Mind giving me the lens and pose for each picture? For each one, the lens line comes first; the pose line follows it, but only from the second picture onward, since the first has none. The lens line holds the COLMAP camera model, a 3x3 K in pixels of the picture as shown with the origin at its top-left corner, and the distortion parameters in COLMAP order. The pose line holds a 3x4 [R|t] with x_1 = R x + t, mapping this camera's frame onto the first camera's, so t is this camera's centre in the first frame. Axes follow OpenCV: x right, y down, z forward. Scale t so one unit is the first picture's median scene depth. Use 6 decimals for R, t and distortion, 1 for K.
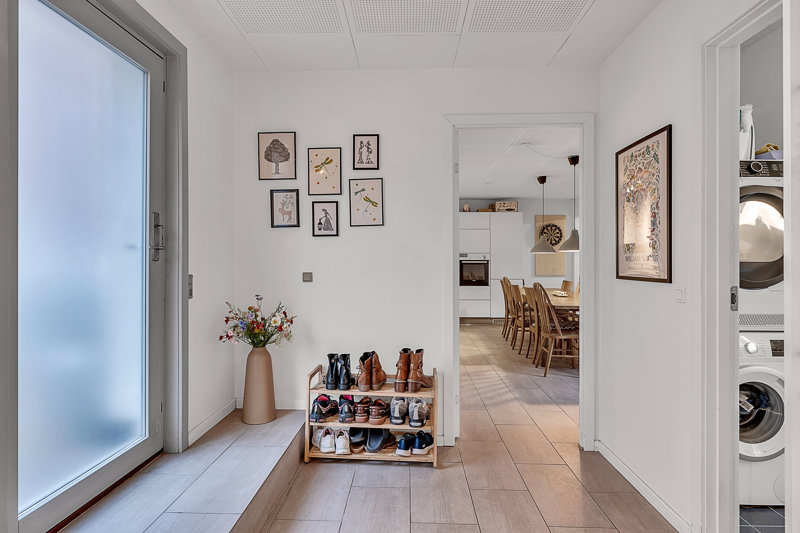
lens RADIAL K [[467.3, 0, 398.8], [0, 467.3, 264.4], [0, 0, 1]] dist [-0.000705, 0.000249]
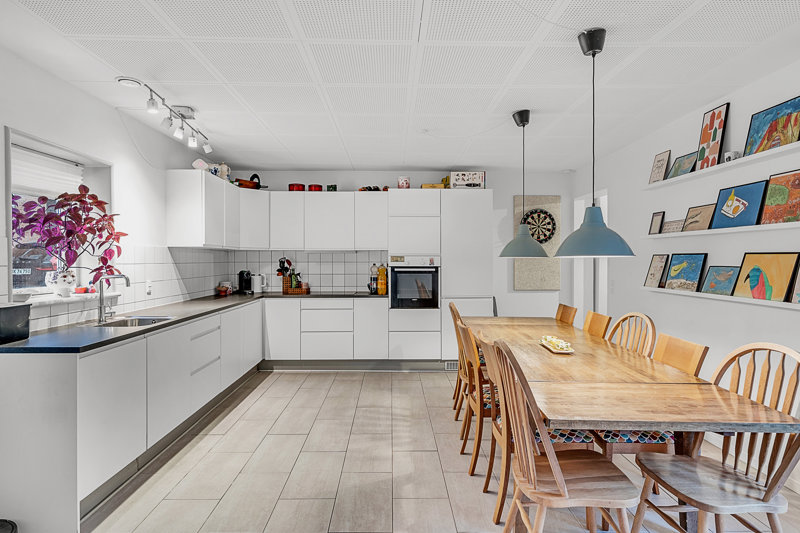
lens RADIAL K [[467.3, 0, 400.8], [0, 467.3, 263.1], [0, 0, 1]] dist [-0.000705, 0.000249]
pose [[0.999561, 0.000291, 0.029621, 0.124316], [-0.000344, 0.999998, 0.001775, -0.014636], [-0.029620, -0.001784, 0.999560, 0.382863]]
